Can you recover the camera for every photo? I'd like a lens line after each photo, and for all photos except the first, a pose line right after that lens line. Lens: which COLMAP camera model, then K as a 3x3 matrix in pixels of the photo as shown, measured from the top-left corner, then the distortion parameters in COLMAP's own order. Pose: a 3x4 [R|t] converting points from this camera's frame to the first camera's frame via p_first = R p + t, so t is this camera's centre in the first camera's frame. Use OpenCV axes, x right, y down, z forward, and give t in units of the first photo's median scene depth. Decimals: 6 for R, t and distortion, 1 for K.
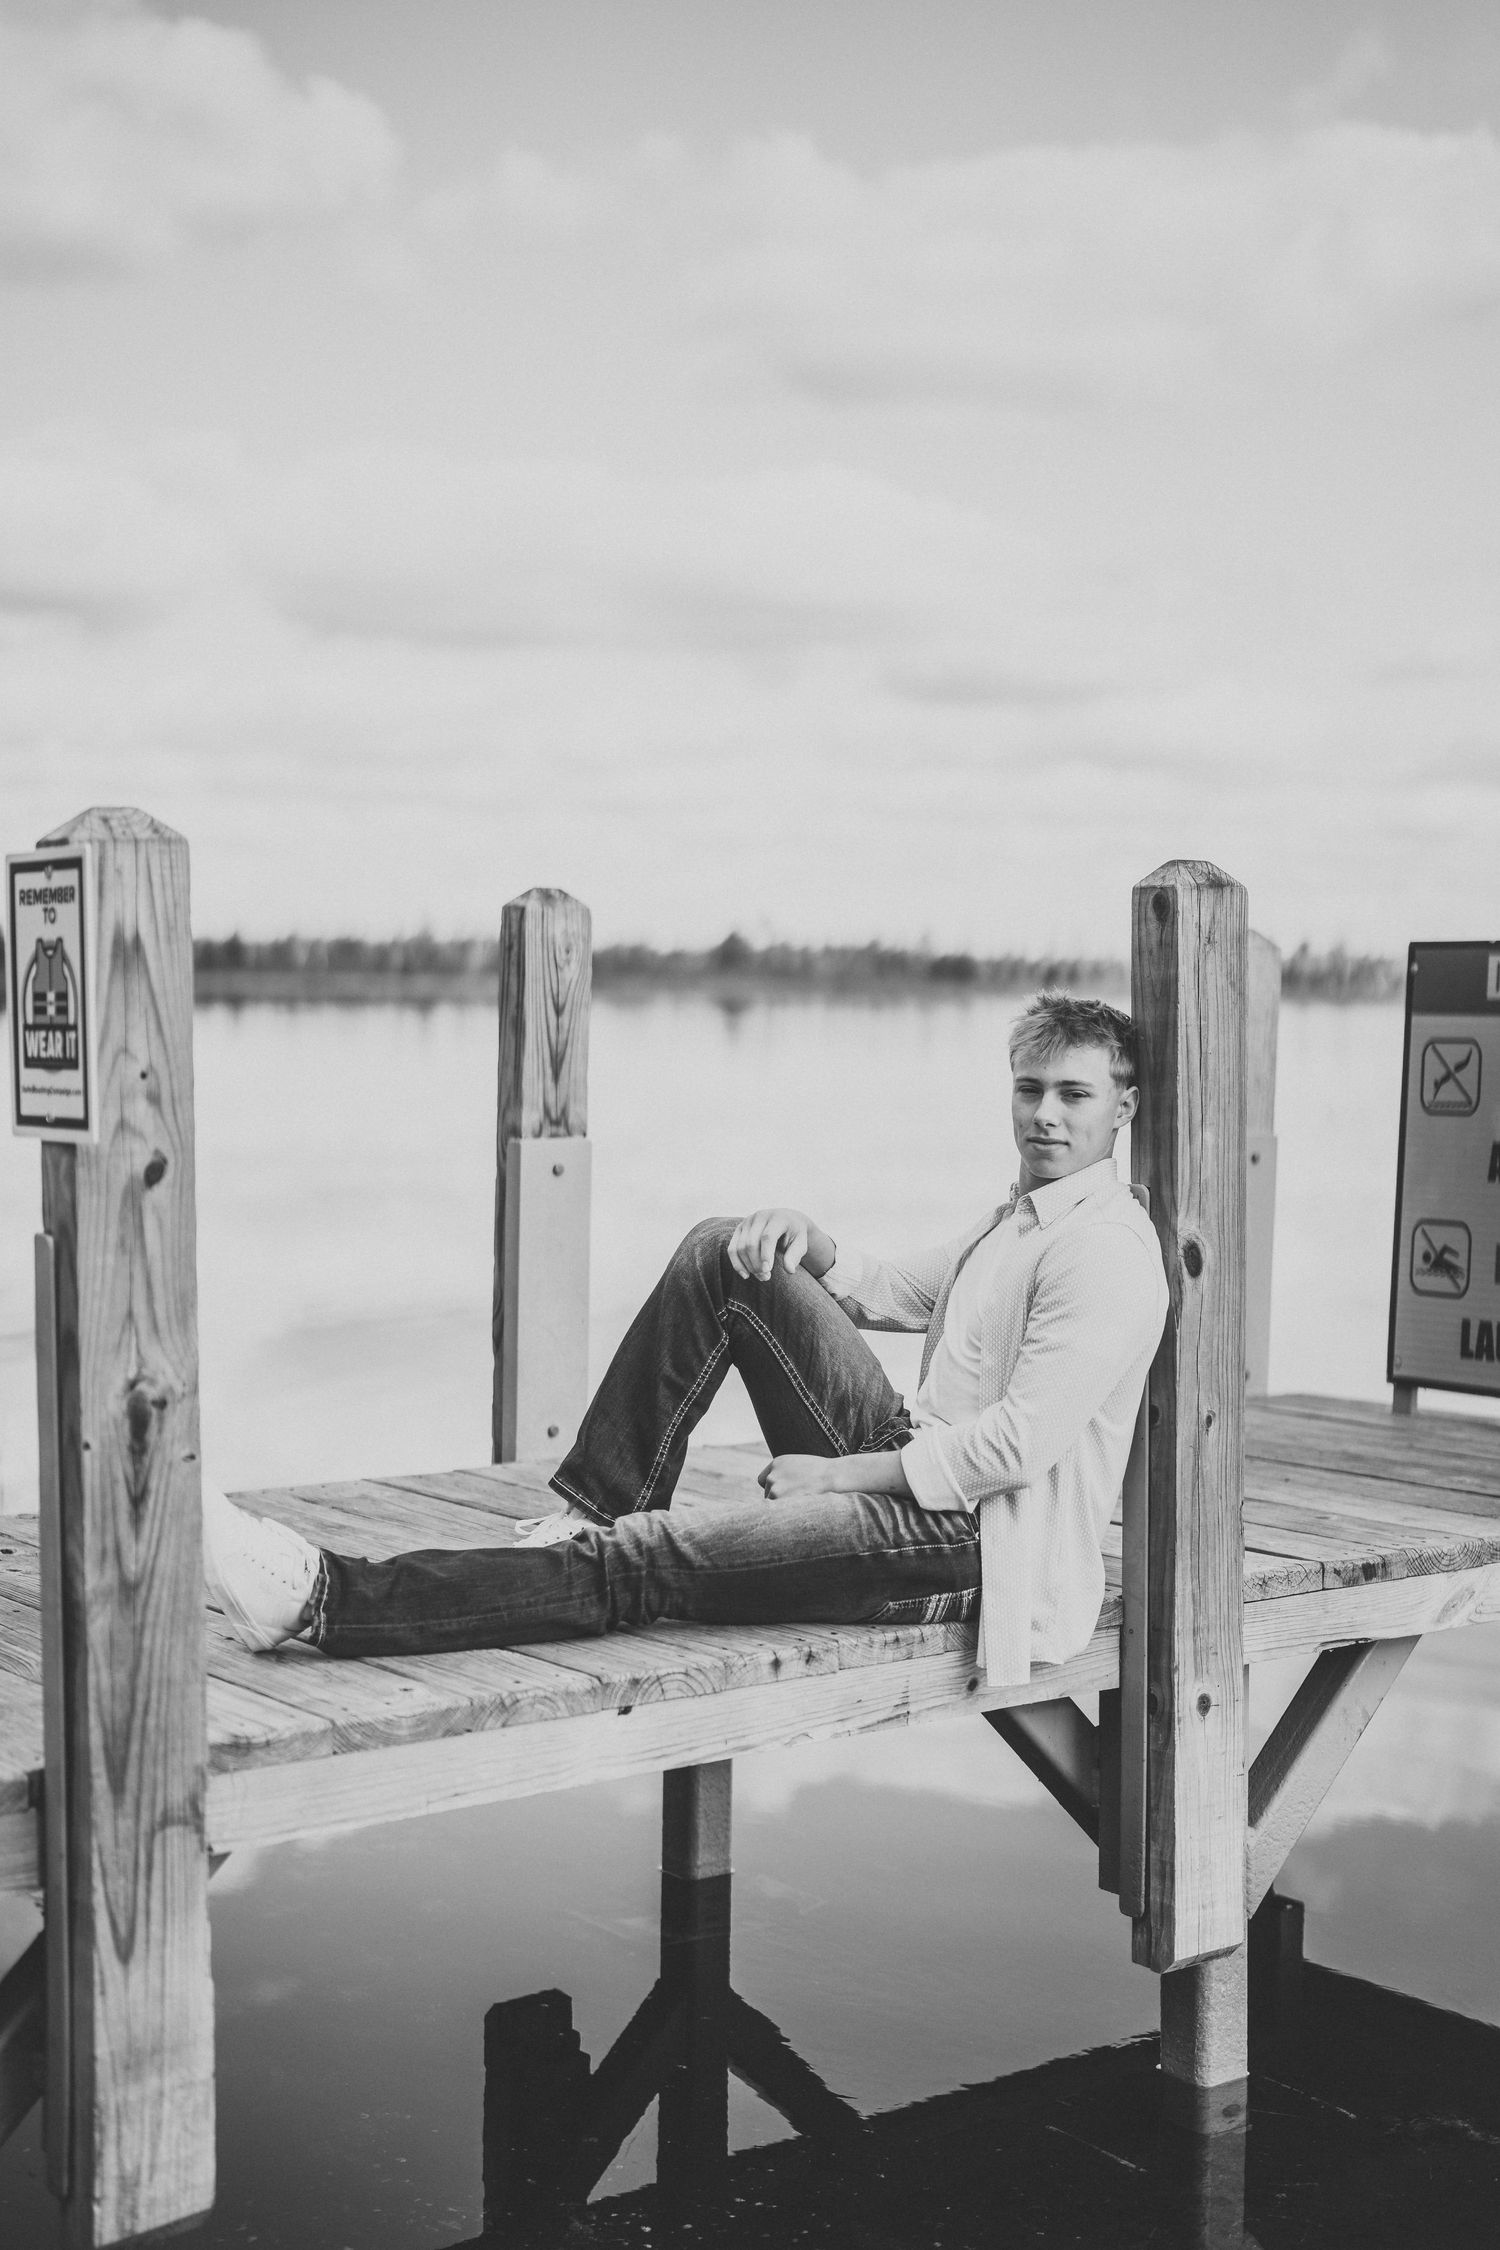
lens RADIAL K [[3195.0, 0, 640.7], [0, 3195.0, 1124.7], [0, 0, 1]] dist [-0.183831, 1.254846]
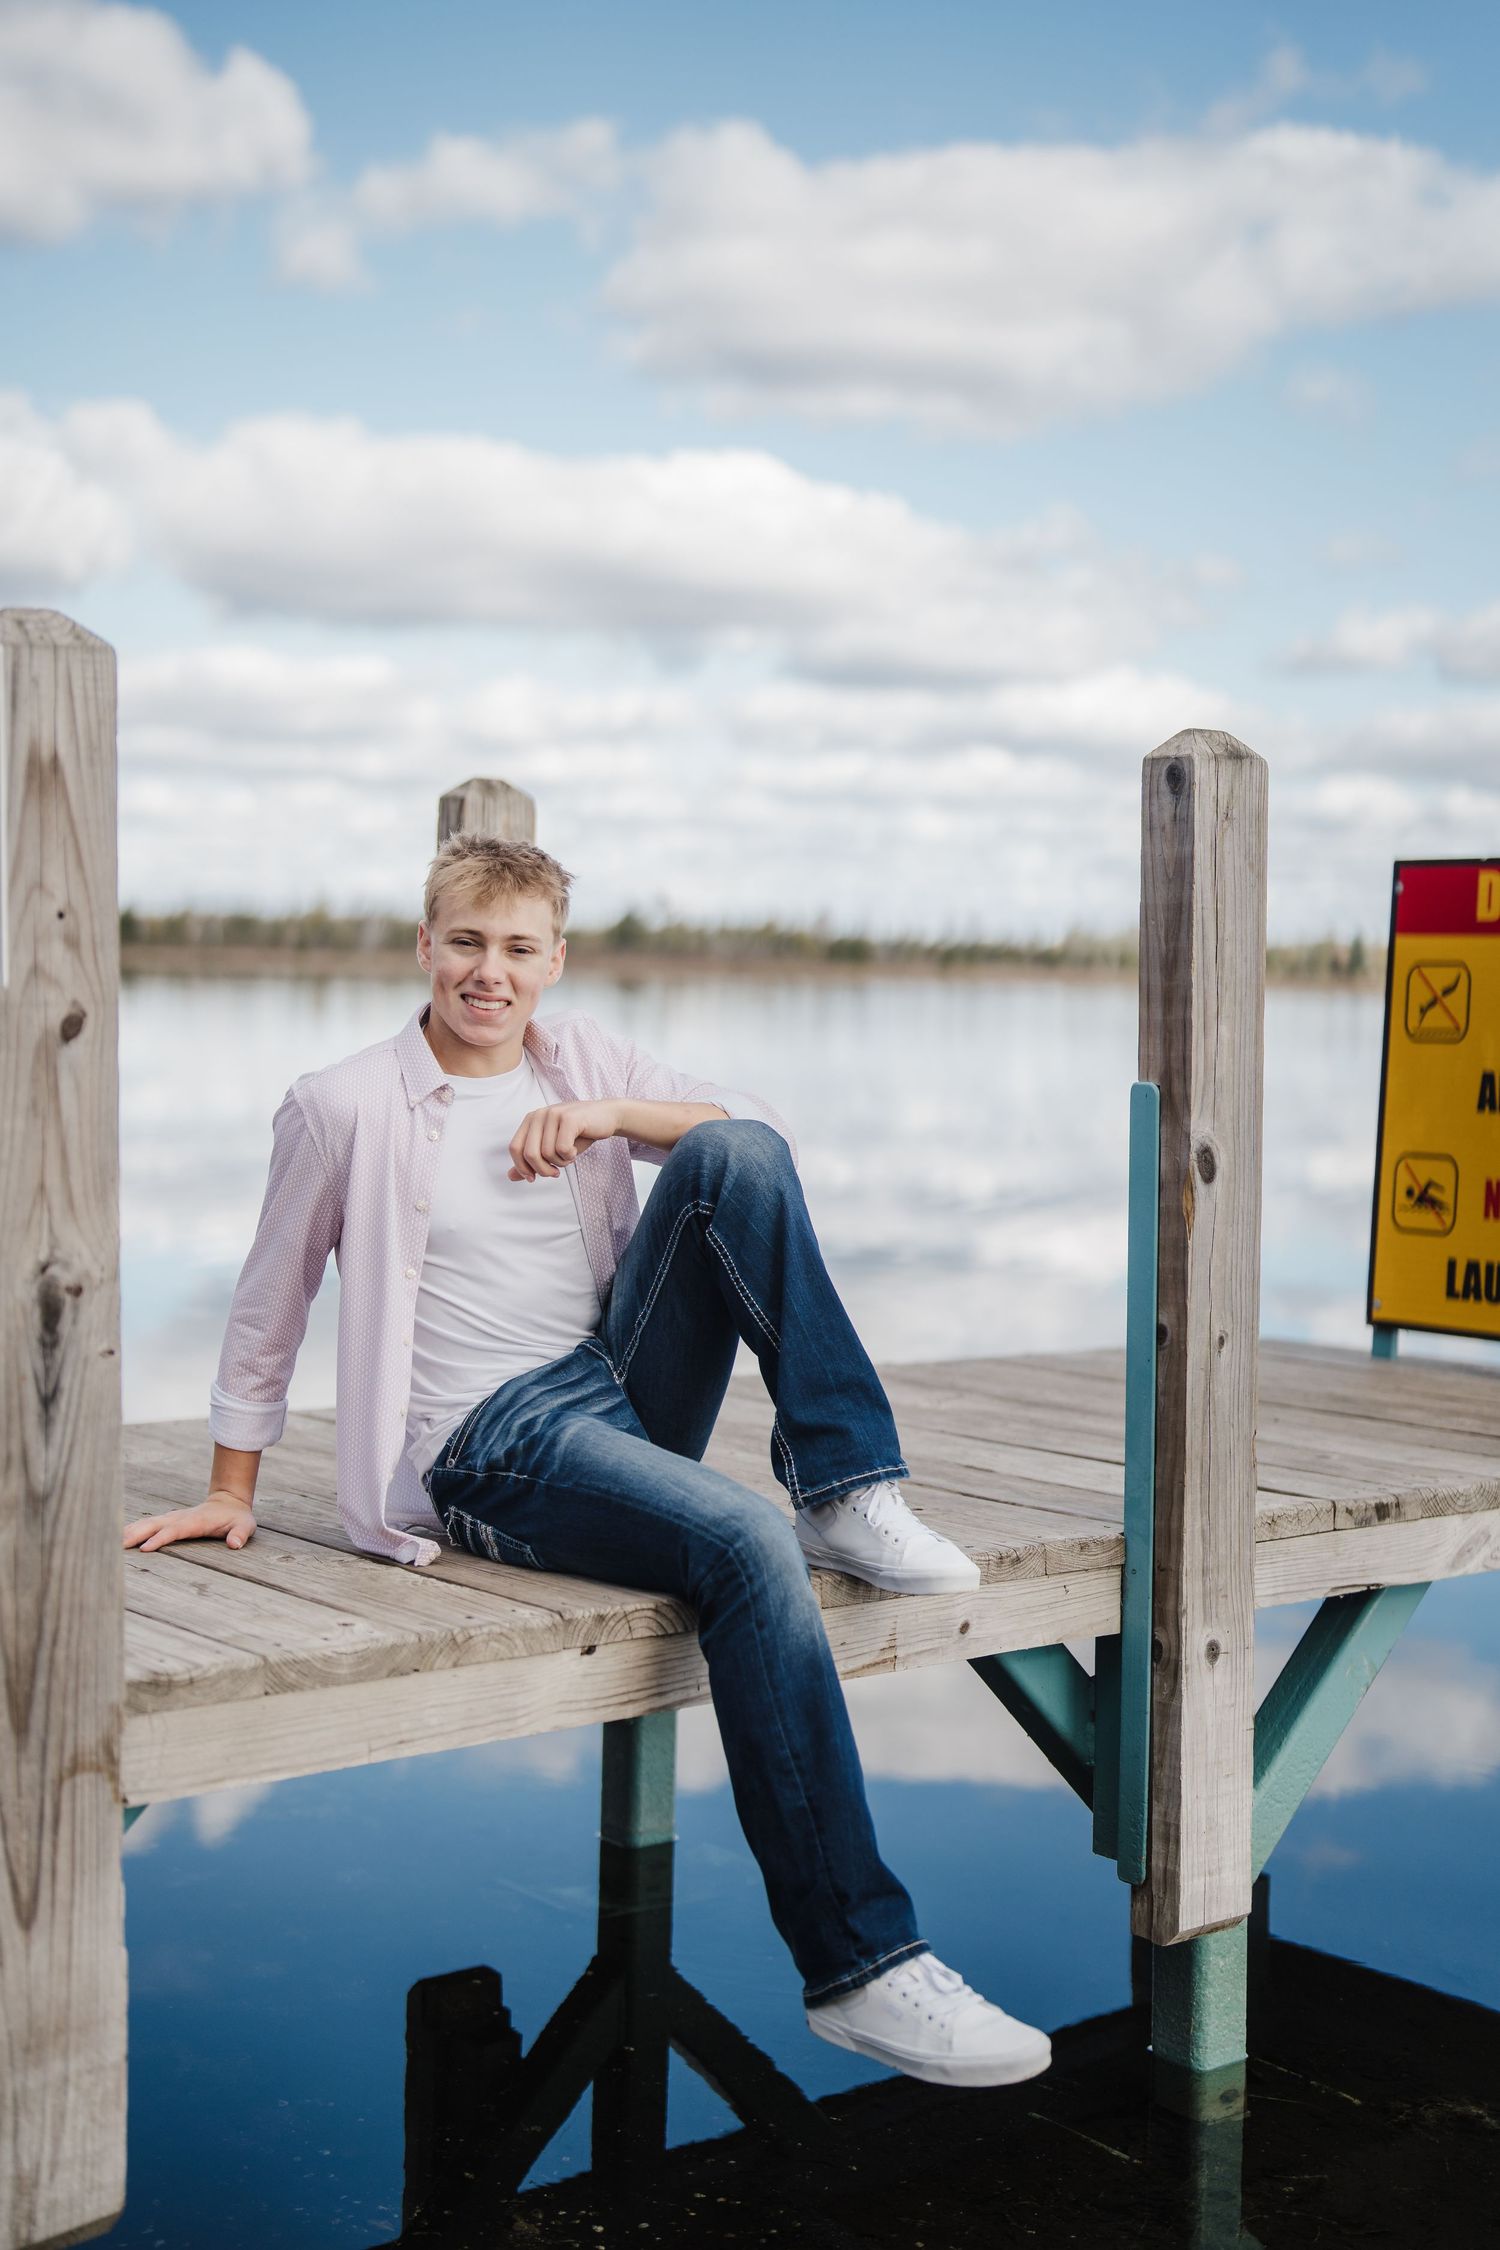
lens RADIAL K [[3178.6, 0, 645.9], [0, 3178.6, 1117.4], [0, 0, 1]] dist [-0.195241, 1.416517]
pose [[0.999280, 0.010955, 0.036334, -0.020581], [-0.011022, 0.999938, 0.001643, 0.029171], [-0.036314, -0.002042, 0.999338, 0.097463]]
